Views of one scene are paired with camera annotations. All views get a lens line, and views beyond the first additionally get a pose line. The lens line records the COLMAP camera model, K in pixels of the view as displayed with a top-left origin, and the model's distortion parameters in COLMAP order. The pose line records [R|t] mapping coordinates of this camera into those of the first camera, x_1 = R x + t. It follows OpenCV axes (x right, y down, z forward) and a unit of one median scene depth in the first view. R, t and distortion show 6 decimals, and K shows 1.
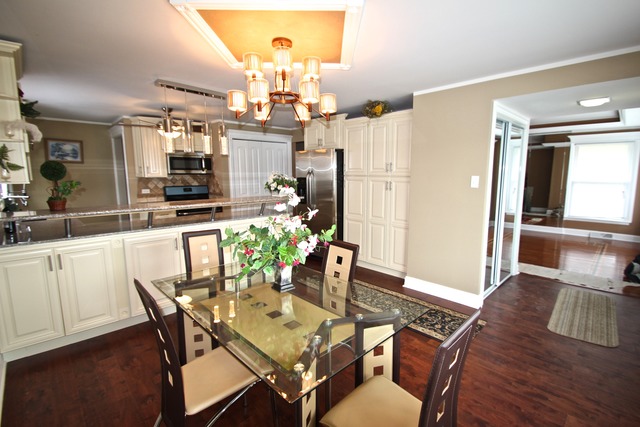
lens RADIAL K [[299.8, 0, 334.8], [0, 299.8, 213.7], [0, 0, 1]] dist [0.017293, -0.019915]
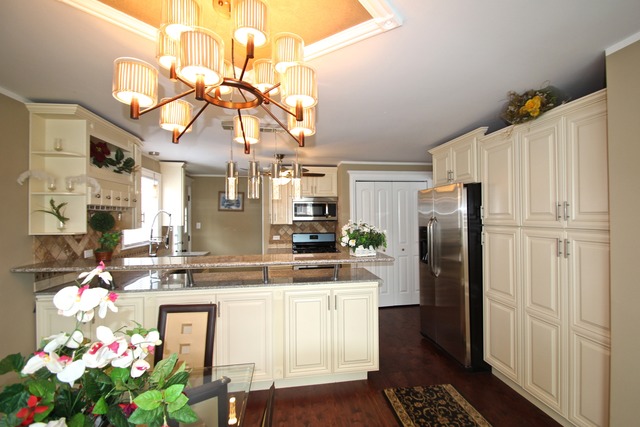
lens RADIAL K [[299.8, 0, 334.8], [0, 299.8, 213.7], [0, 0, 1]] dist [0.017293, -0.019915]
pose [[0.808765, -0.011345, -0.588023, 0.161176], [-0.072486, 0.990268, -0.118803, -0.059880], [0.583648, 0.138708, 0.800072, 0.359110]]
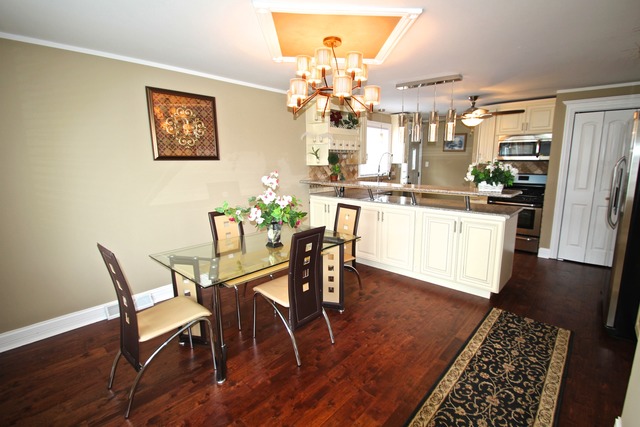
lens RADIAL K [[299.8, 0, 334.8], [0, 299.8, 213.7], [0, 0, 1]] dist [0.017293, -0.019915]
pose [[0.058444, 0.178313, -0.982237, 0.511236], [-0.130894, 0.976793, 0.169536, -0.071996], [0.989672, 0.118660, 0.080427, 0.503724]]
